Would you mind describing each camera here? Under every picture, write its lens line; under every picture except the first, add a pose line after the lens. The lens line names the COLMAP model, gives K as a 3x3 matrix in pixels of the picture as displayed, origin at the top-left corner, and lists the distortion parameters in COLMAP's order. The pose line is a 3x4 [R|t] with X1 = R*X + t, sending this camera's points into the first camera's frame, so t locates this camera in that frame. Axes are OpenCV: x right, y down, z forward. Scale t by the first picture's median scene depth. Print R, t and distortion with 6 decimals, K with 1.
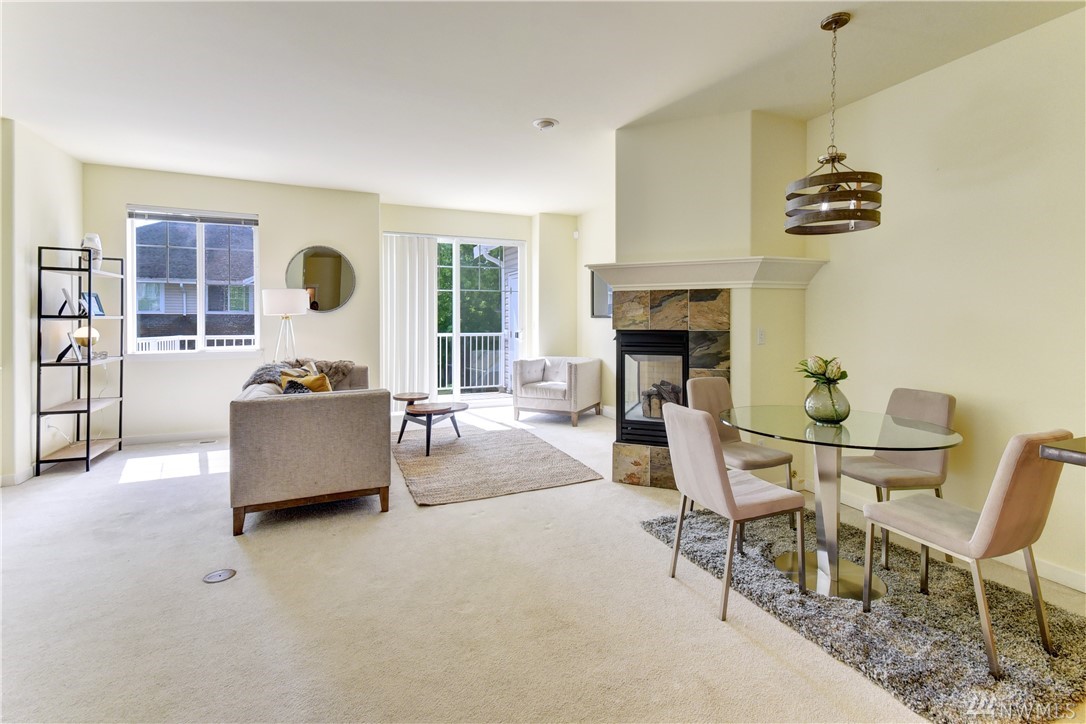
lens RADIAL K [[478.6, 0, 549.2], [0, 478.6, 279.0], [0, 0, 1]] dist [-0.000494, 0.000048]
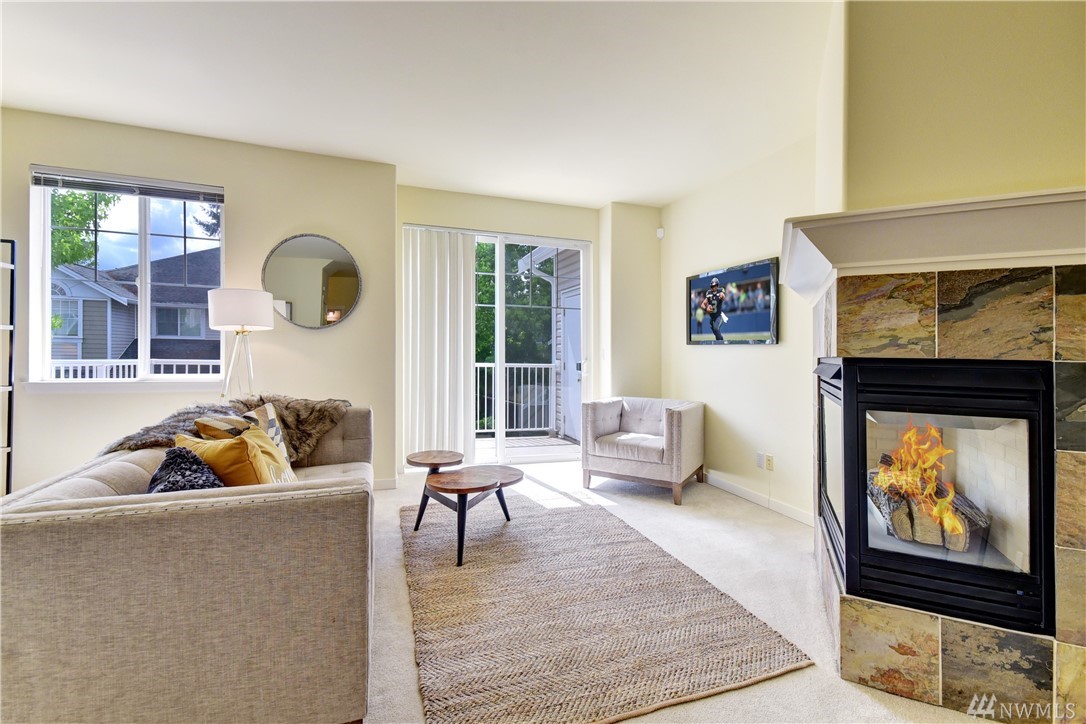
lens RADIAL K [[489.3, 0, 536.4], [0, 489.3, 335.3], [0, 0, 1]] dist [0.003348, 0.000307]
pose [[0.994531, 0.013115, -0.103613, -0.073496], [-0.007947, 0.998711, 0.050133, 0.039299], [0.104137, -0.049036, 0.993353, 0.308508]]
